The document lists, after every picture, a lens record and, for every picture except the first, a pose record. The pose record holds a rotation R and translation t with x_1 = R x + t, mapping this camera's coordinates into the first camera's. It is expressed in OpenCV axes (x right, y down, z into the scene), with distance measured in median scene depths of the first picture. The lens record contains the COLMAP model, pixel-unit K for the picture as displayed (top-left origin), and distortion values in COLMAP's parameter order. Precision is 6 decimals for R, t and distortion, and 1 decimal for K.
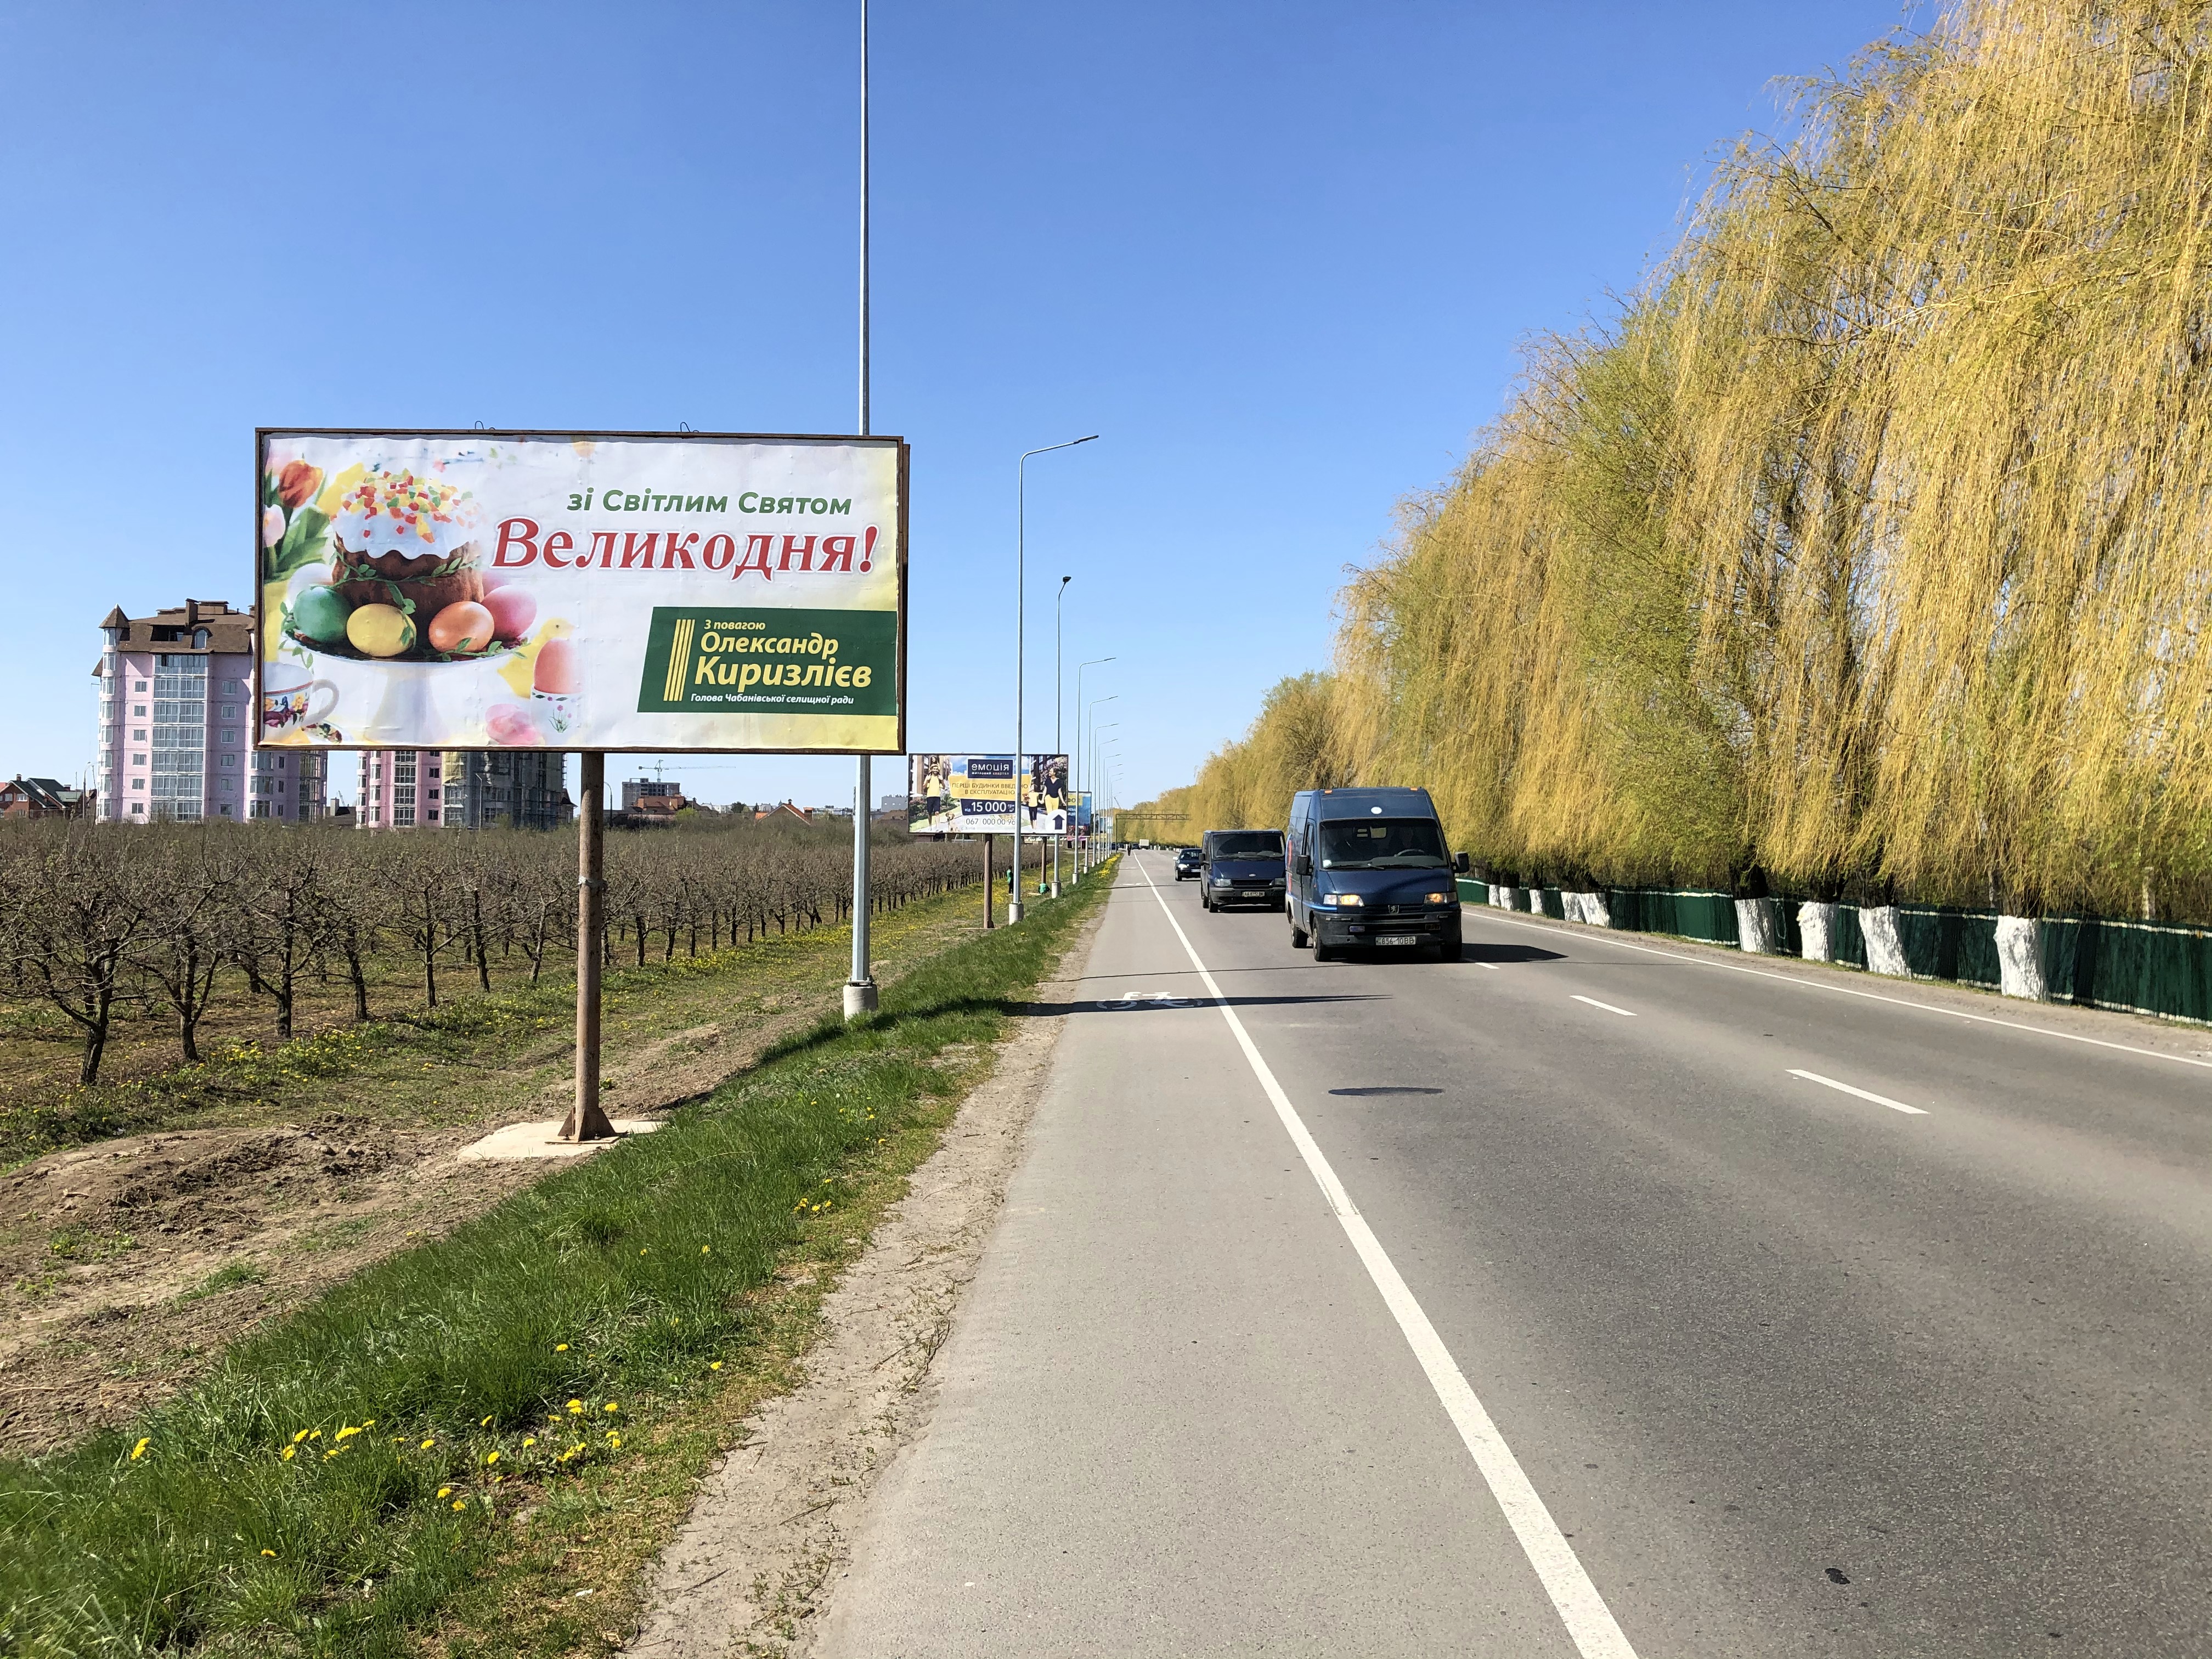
lens RADIAL K [[2039.5, 0, 1106.0], [0, 2039.5, 829.5], [0, 0, 1]] dist [0.018682, 0.014660]
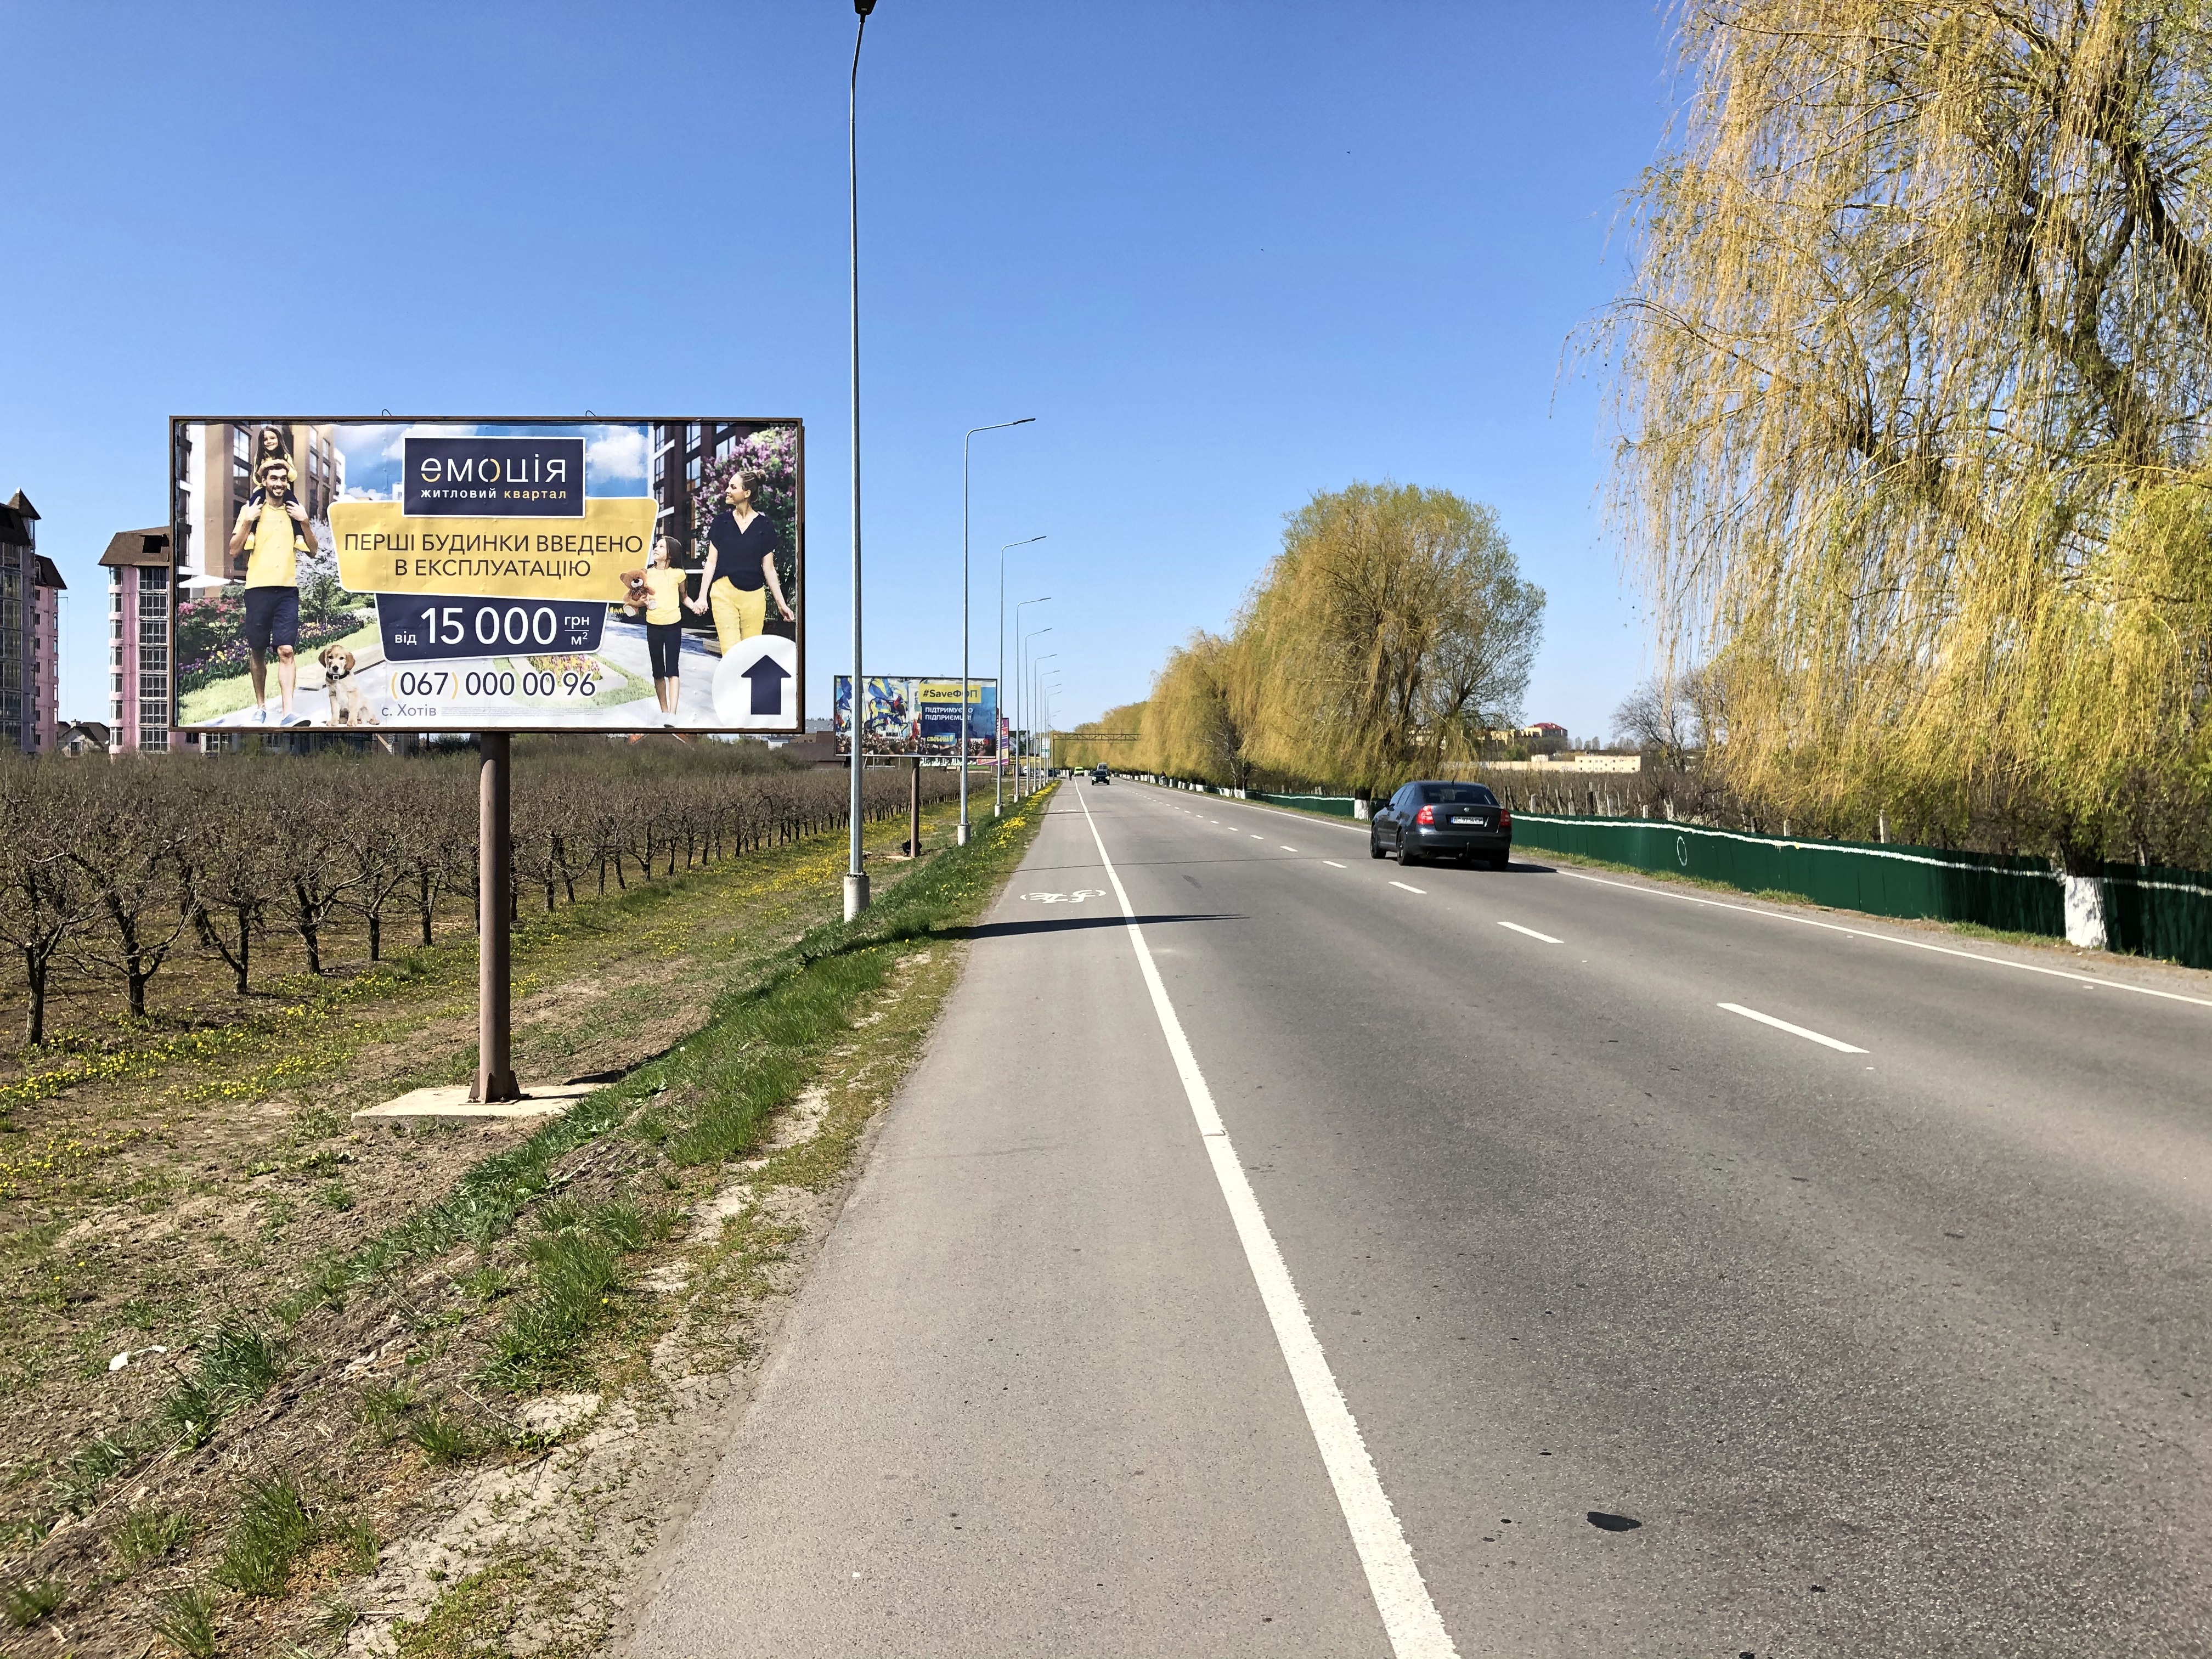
lens RADIAL K [[2039.5, 0, 1106.0], [0, 2039.5, 829.5], [0, 0, 1]] dist [0.018682, 0.014660]
pose [[0.999567, -0.006387, 0.028711, 0.011874], [0.005333, 0.999315, 0.036632, 0.005306], [-0.028925, -0.036463, 0.998916, 0.741012]]
